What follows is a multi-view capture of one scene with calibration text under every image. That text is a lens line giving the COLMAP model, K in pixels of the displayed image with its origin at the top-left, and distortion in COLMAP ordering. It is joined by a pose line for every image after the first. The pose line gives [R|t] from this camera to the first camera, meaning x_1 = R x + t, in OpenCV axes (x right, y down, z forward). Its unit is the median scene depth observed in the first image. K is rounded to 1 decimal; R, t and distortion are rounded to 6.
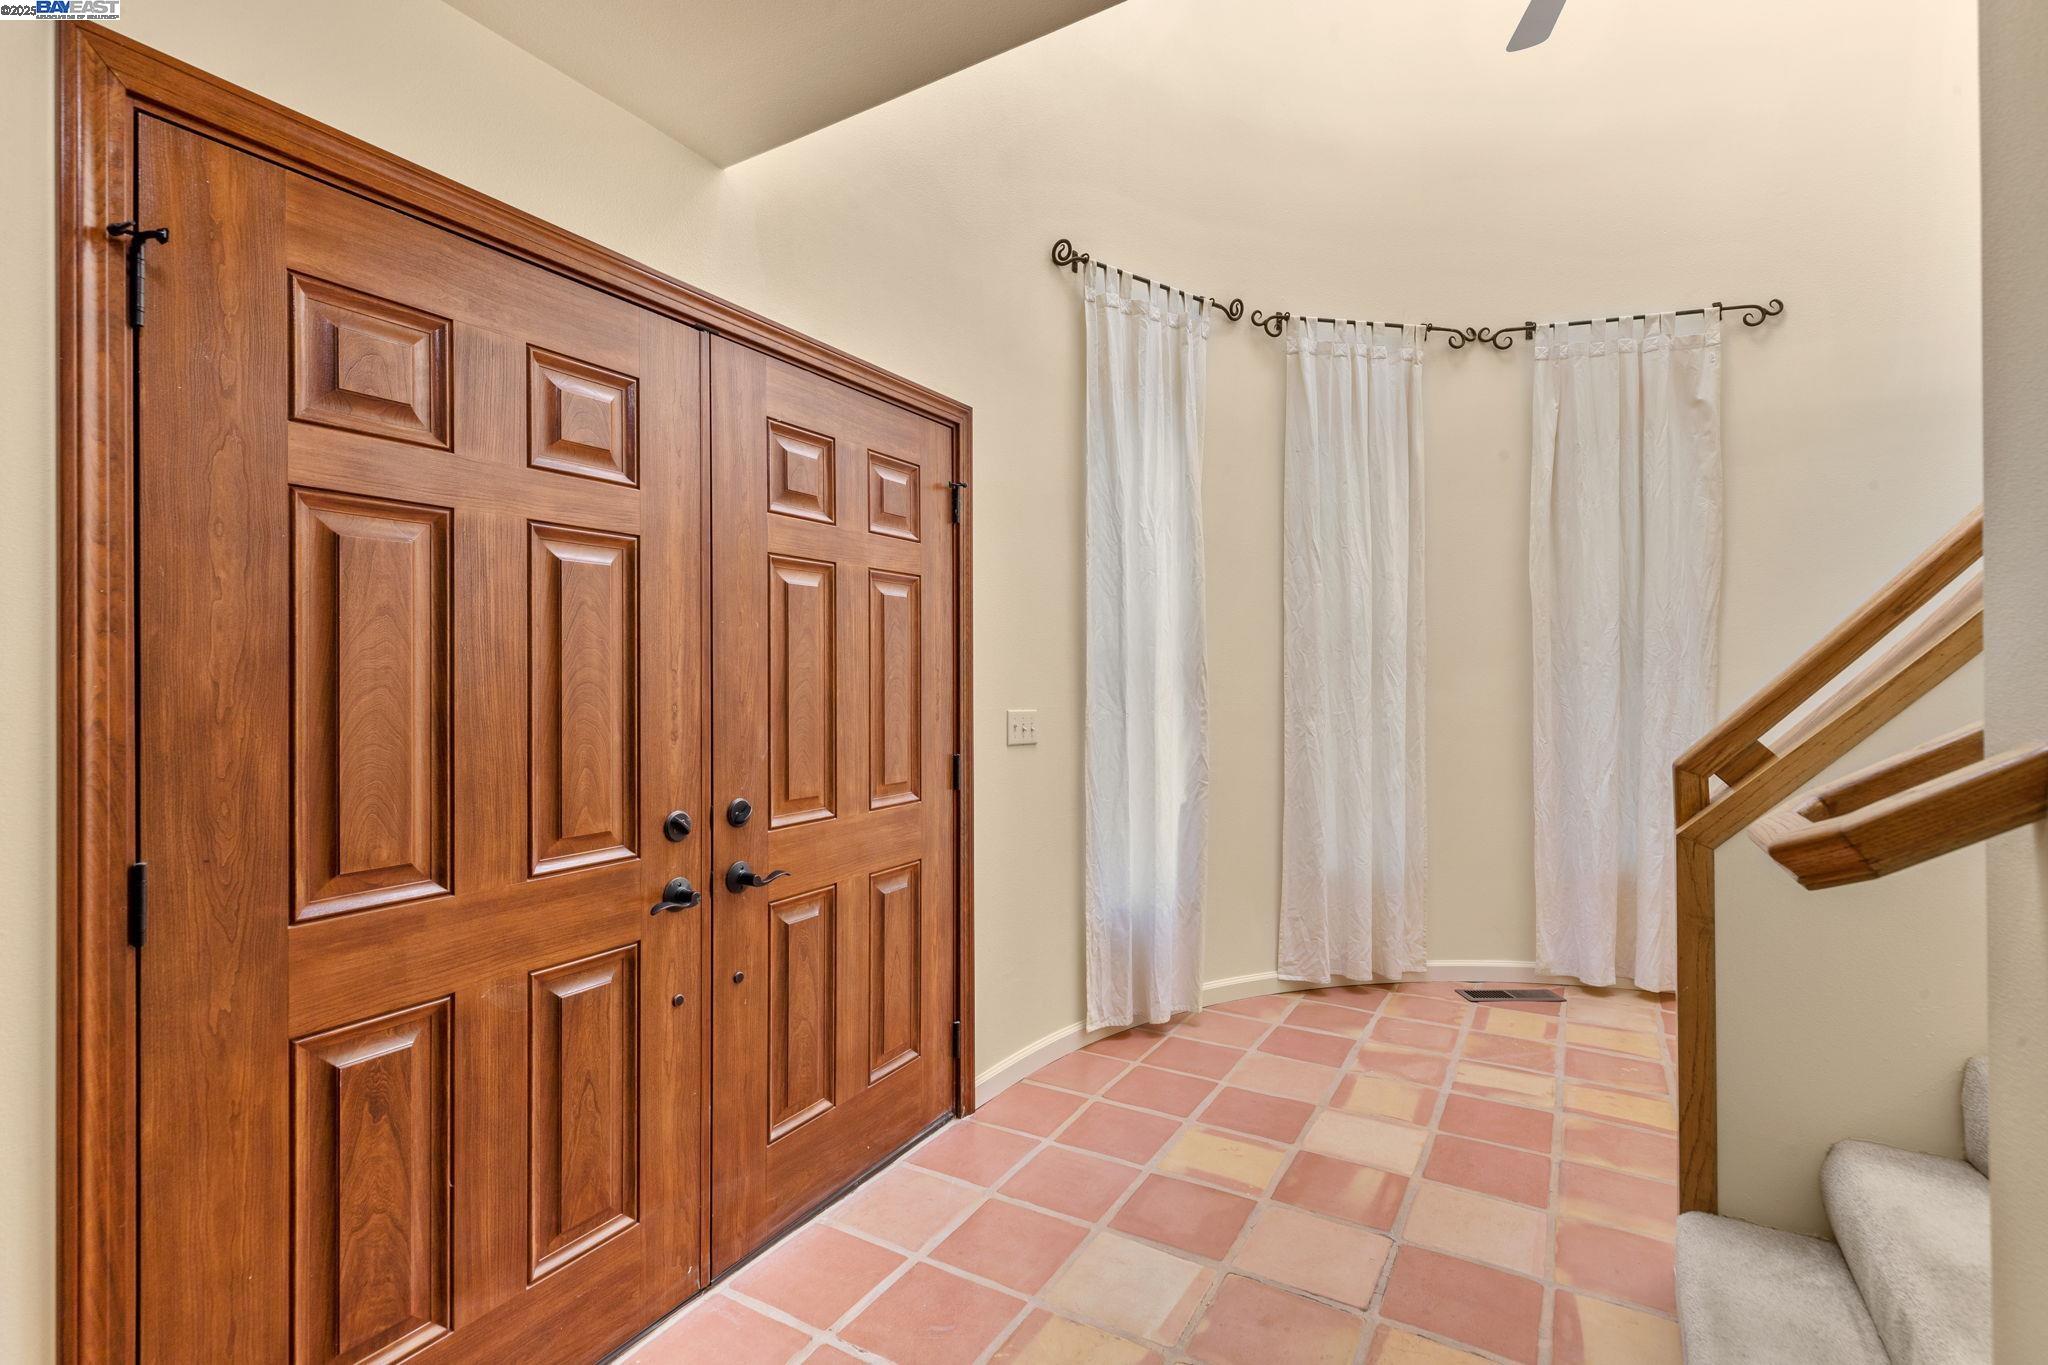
lens RADIAL K [[978.4, 0, 1028.6], [0, 978.4, 671.3], [0, 0, 1]] dist [-0.002724, 0.000148]
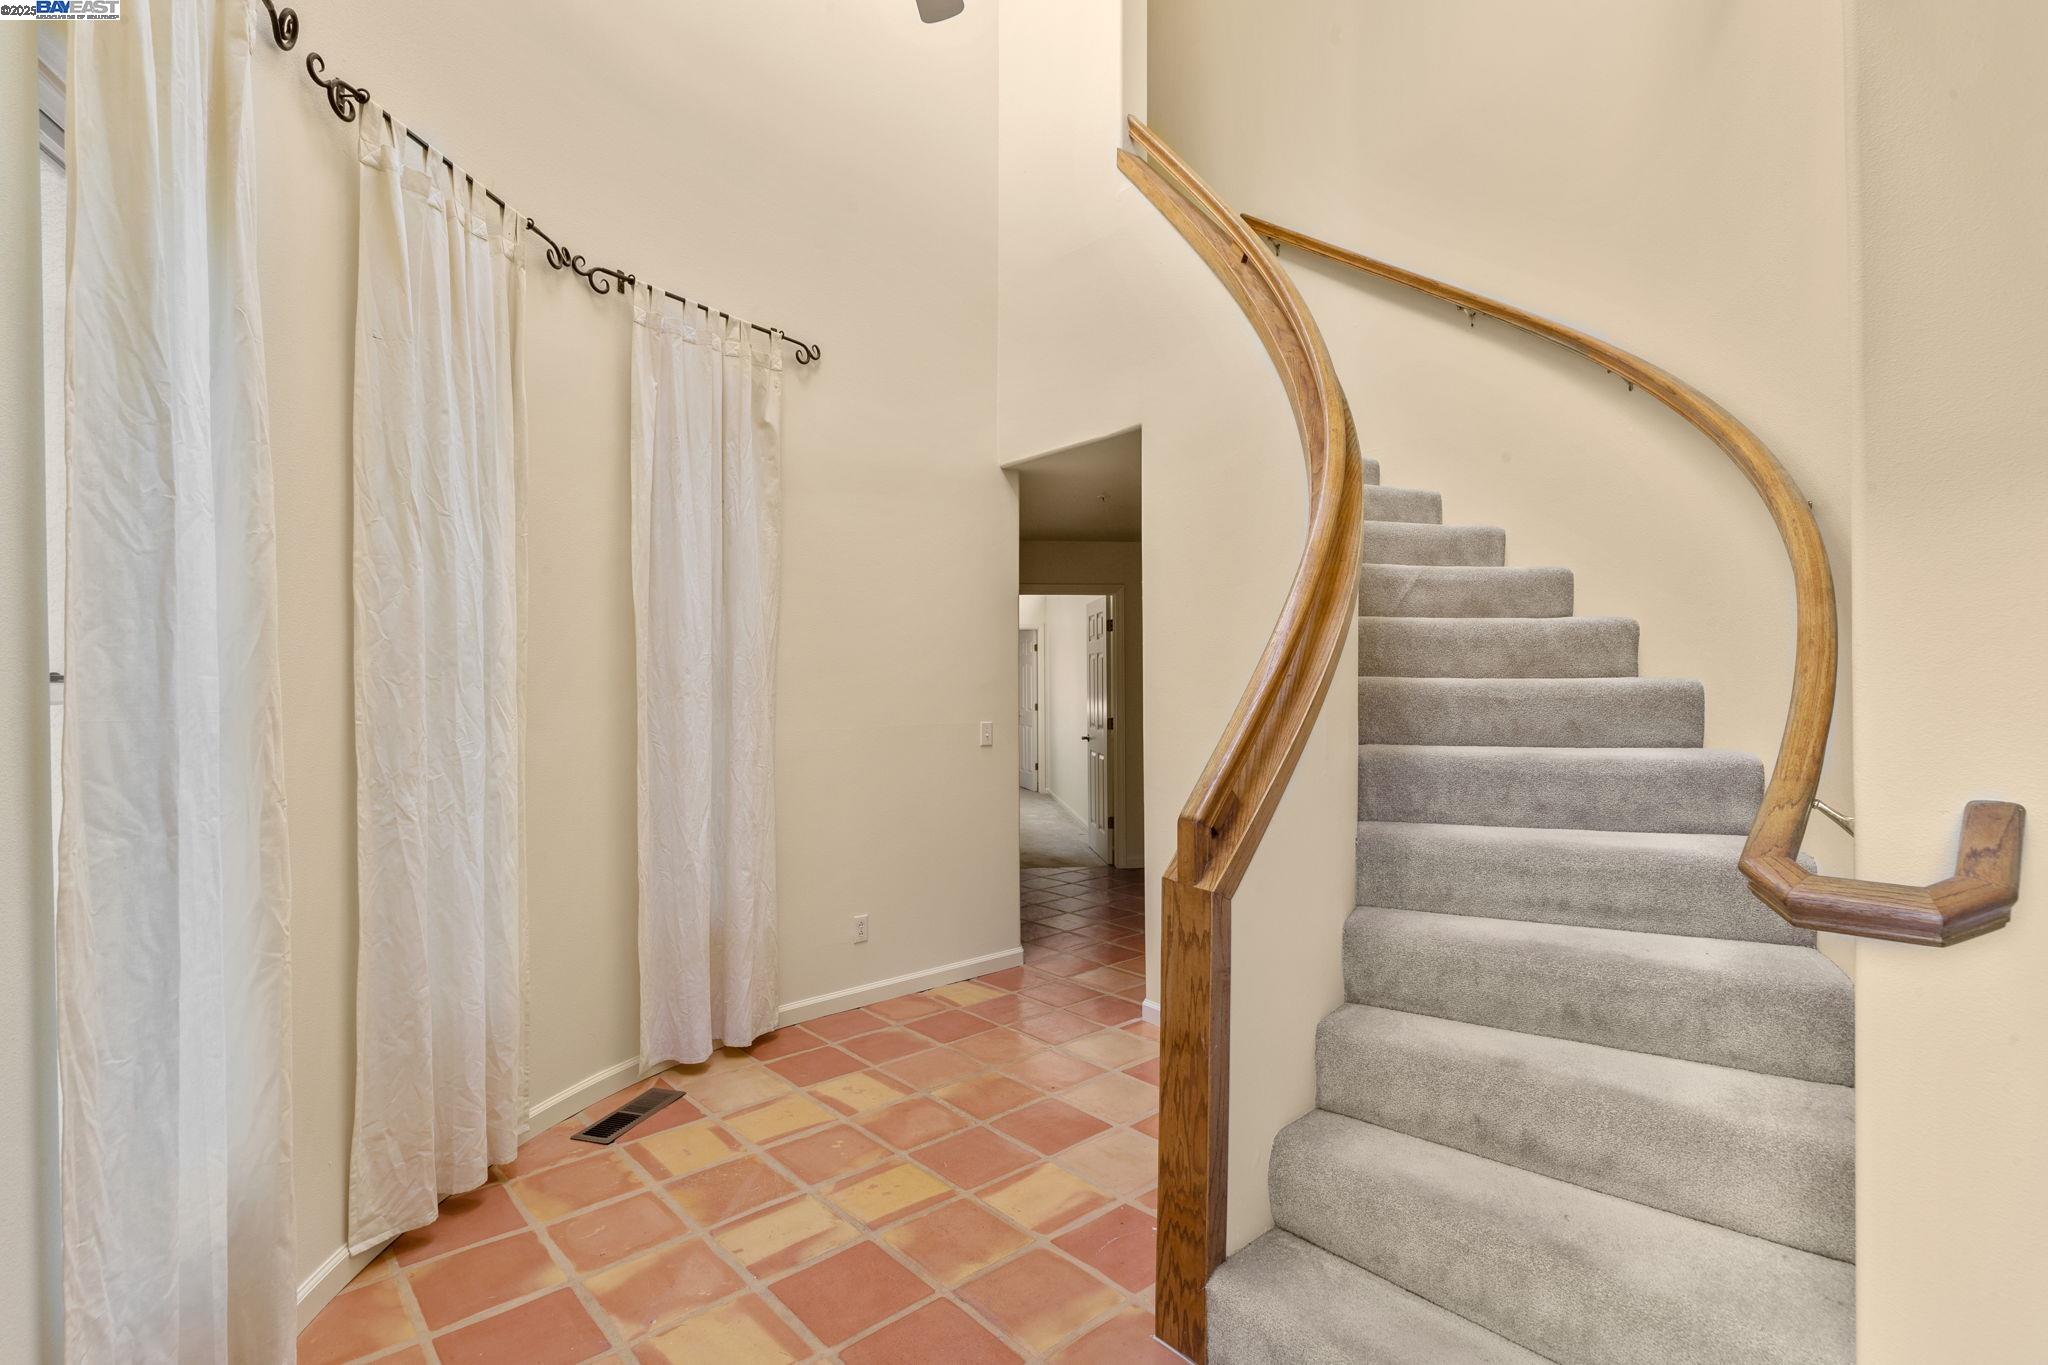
lens RADIAL K [[978.4, 0, 1023.0], [0, 978.4, 685.7], [0, 0, 1]] dist [-0.002724, 0.000148]
pose [[0.307231, -0.004637, 0.951624, -0.165906], [-0.003759, 0.999974, 0.006086, -0.022538], [-0.951628, -0.005447, 0.307206, 0.463454]]
